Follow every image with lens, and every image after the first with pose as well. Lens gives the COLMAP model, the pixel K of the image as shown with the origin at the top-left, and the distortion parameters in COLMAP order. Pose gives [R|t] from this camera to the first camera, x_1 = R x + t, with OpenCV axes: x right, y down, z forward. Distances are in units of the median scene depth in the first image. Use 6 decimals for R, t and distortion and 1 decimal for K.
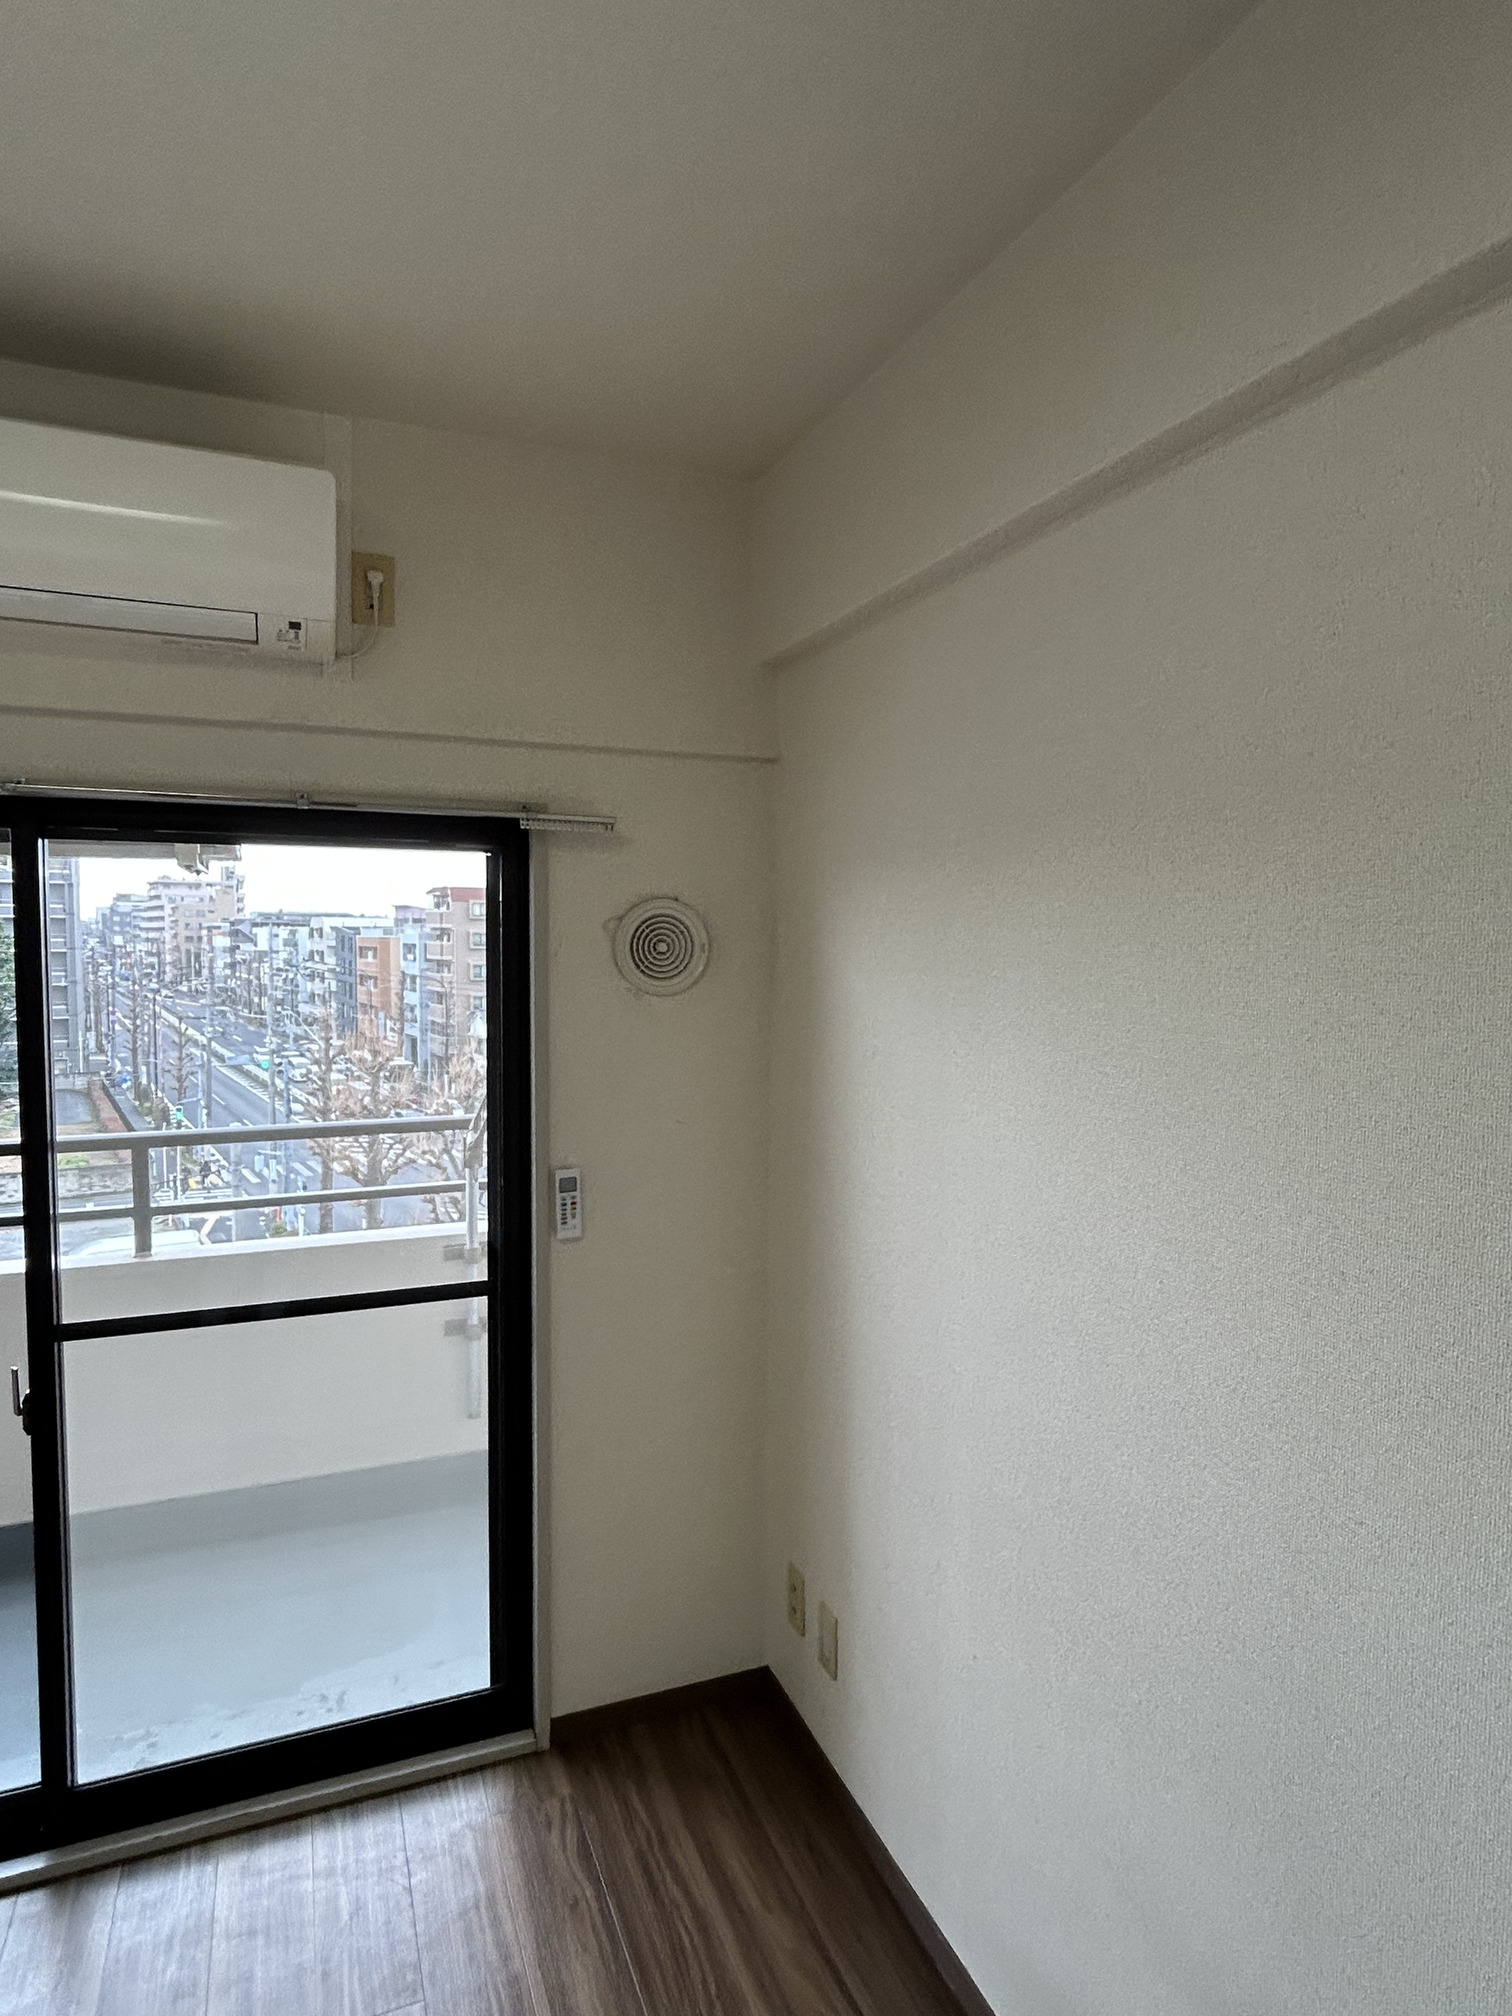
lens RADIAL K [[1153.4, 0, 767.7], [0, 1153.4, 1015.3], [0, 0, 1]] dist [-0.000129, 0.000130]
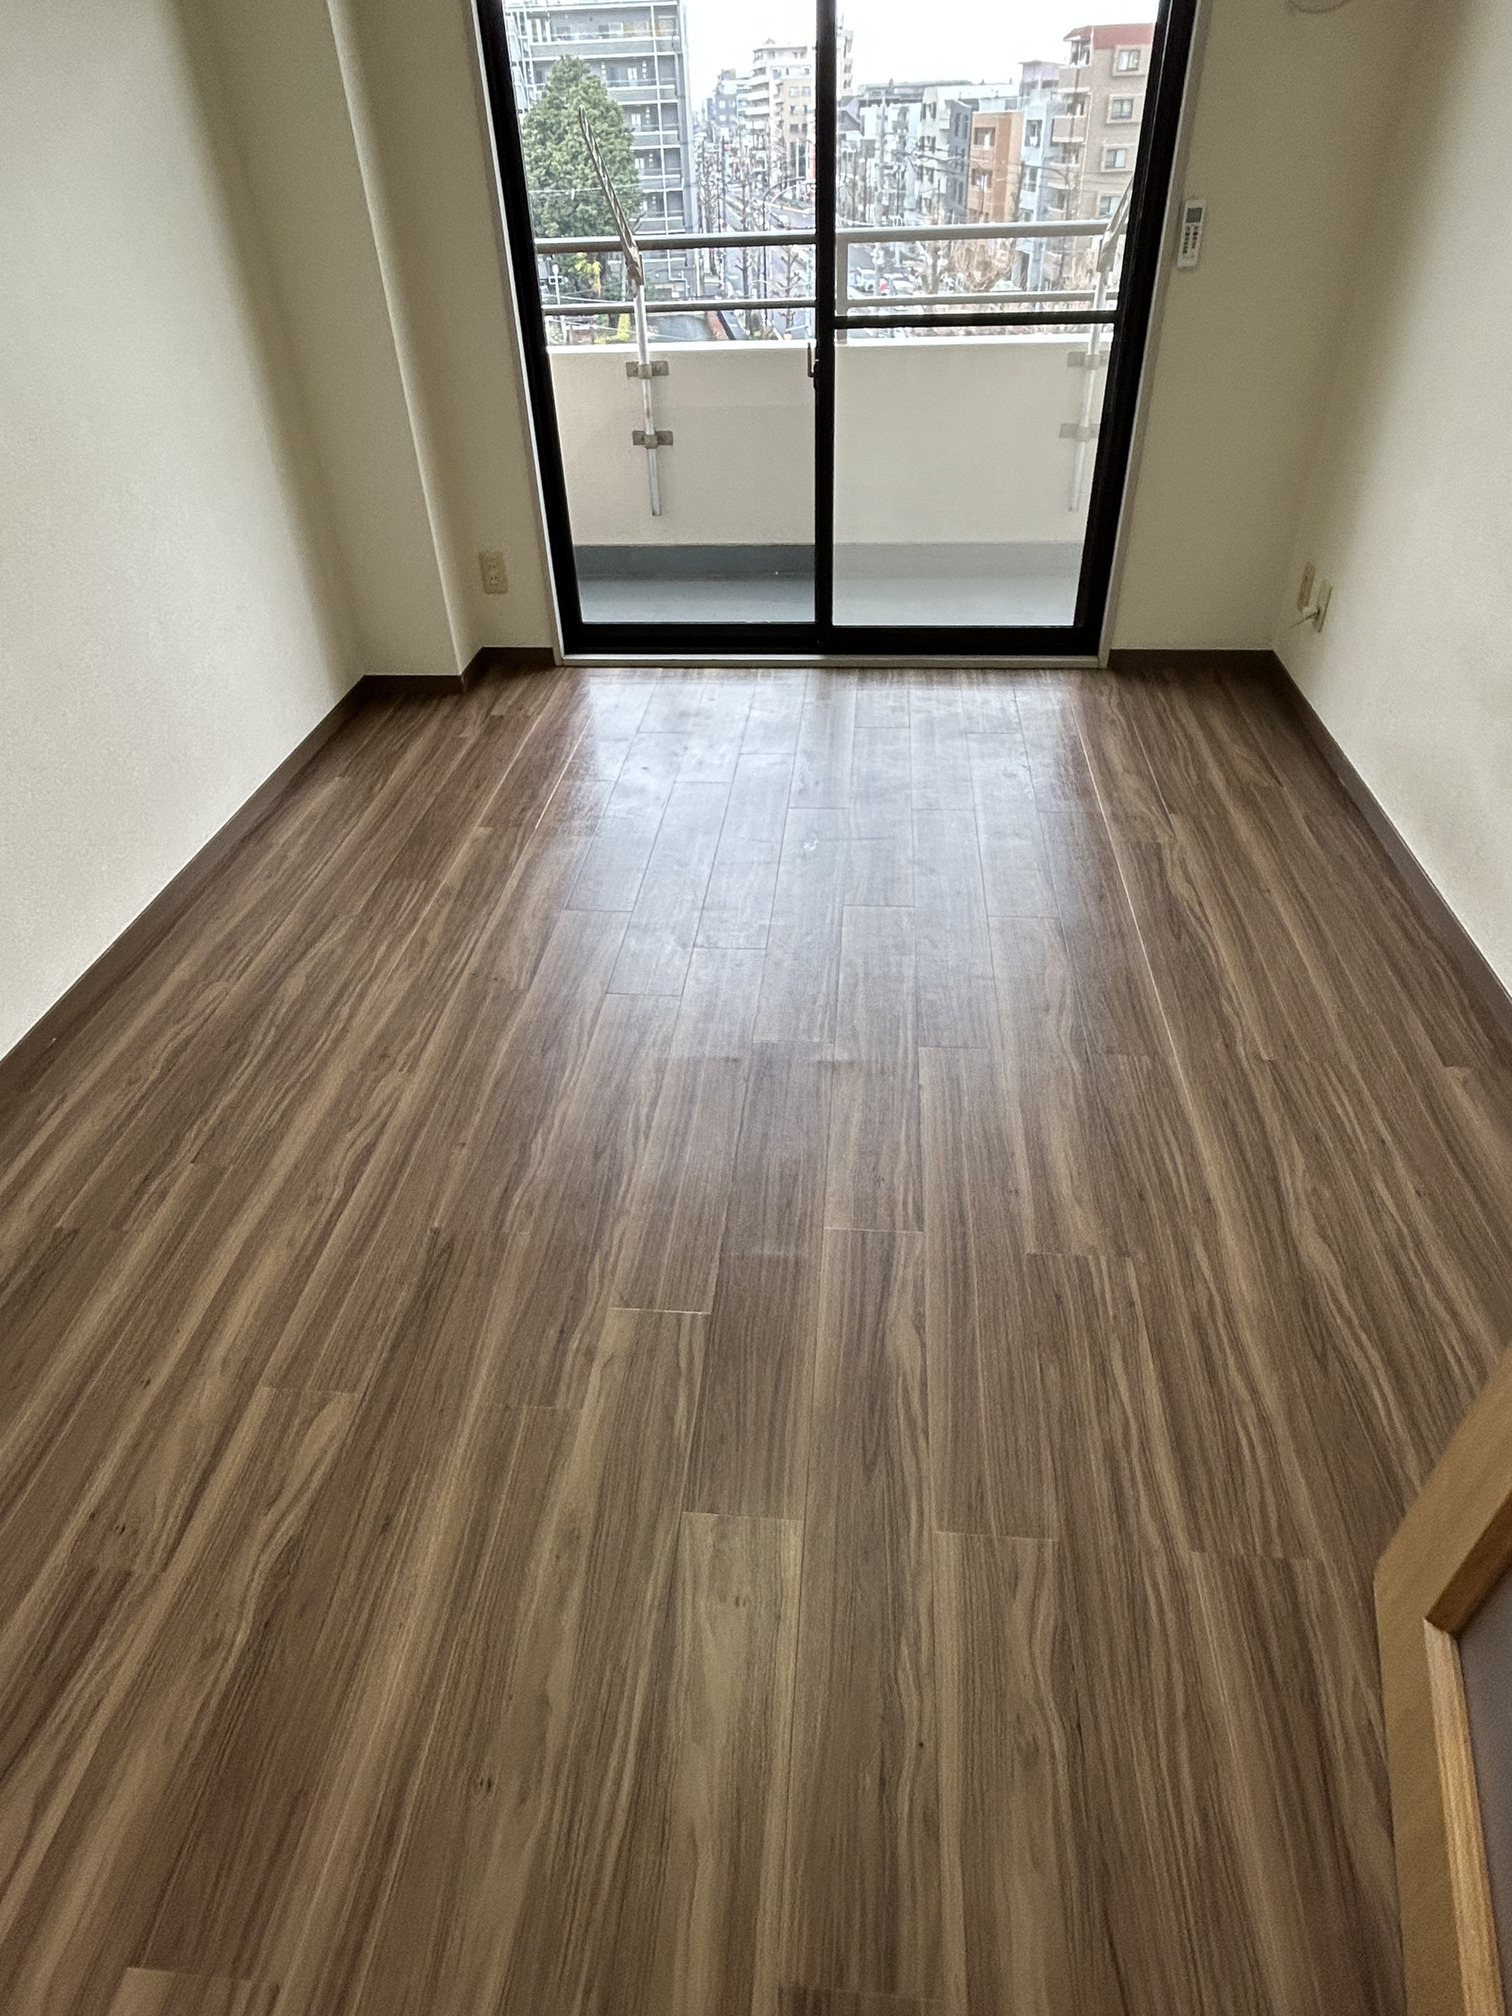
lens RADIAL K [[1153.4, 0, 756.8], [0, 1153.4, 992.5], [0, 0, 1]] dist [-0.000129, 0.000130]
pose [[0.881754, 0.253729, -0.397656, 0.118061], [0.008542, 0.834286, 0.551265, 0.152962], [0.471631, -0.489477, 0.733468, -0.545242]]
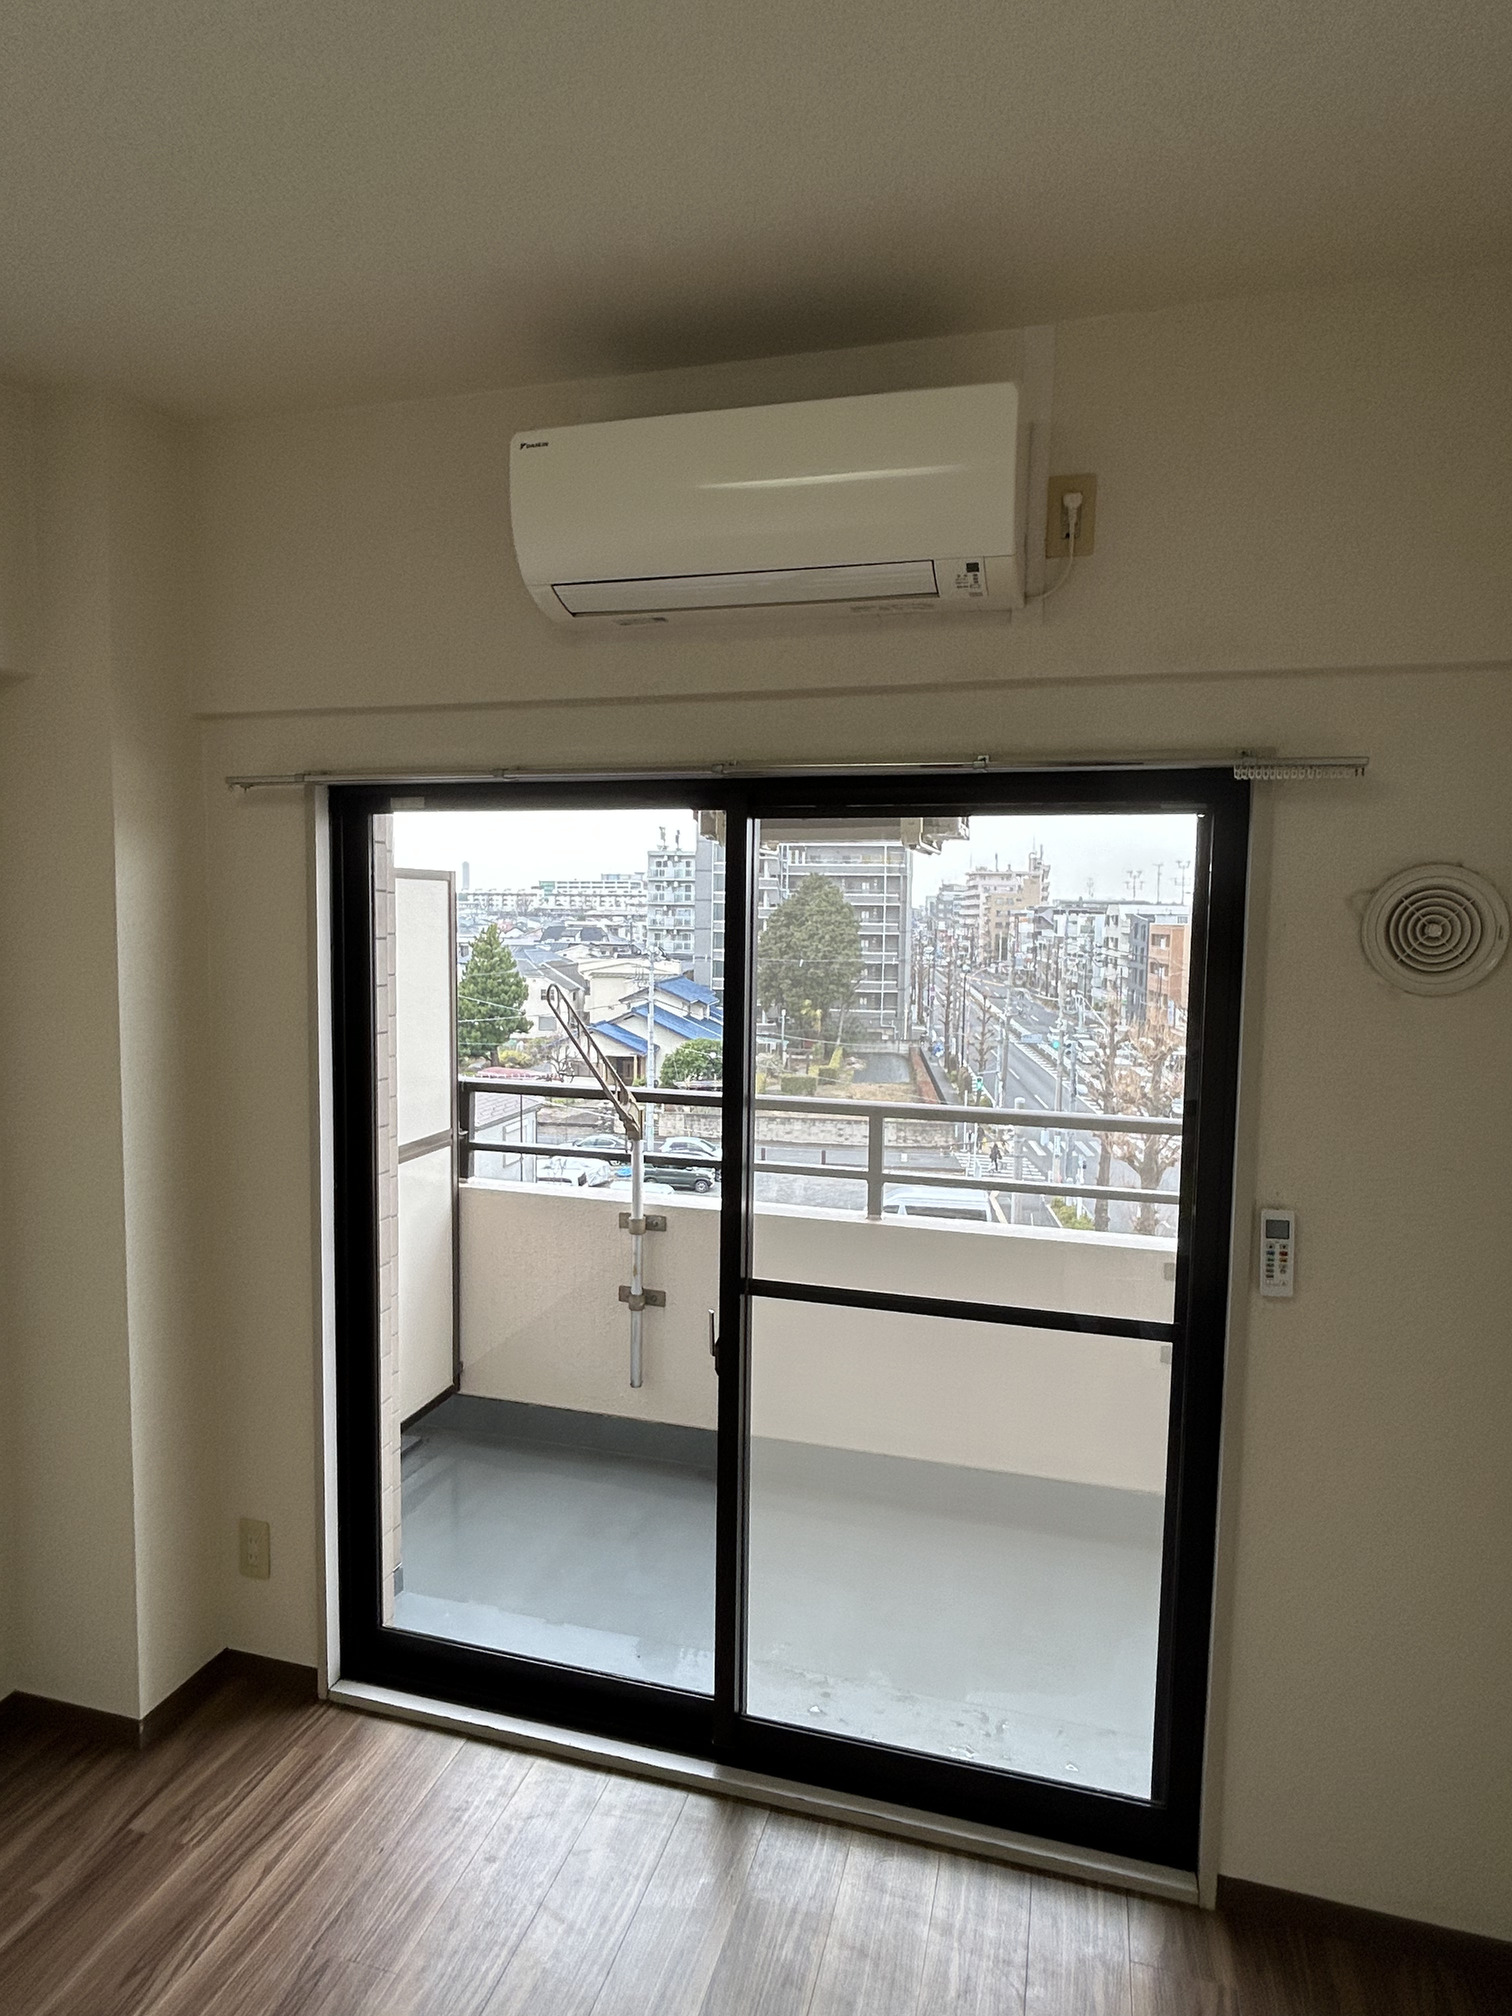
lens RADIAL K [[1153.4, 0, 752.9], [0, 1153.4, 1007.0], [0, 0, 1]] dist [-0.000129, 0.000130]
pose [[0.781502, 0.053683, -0.621589, 0.028541], [-0.051491, 0.998442, 0.021491, -0.003531], [0.621775, 0.015211, 0.783049, 0.149872]]
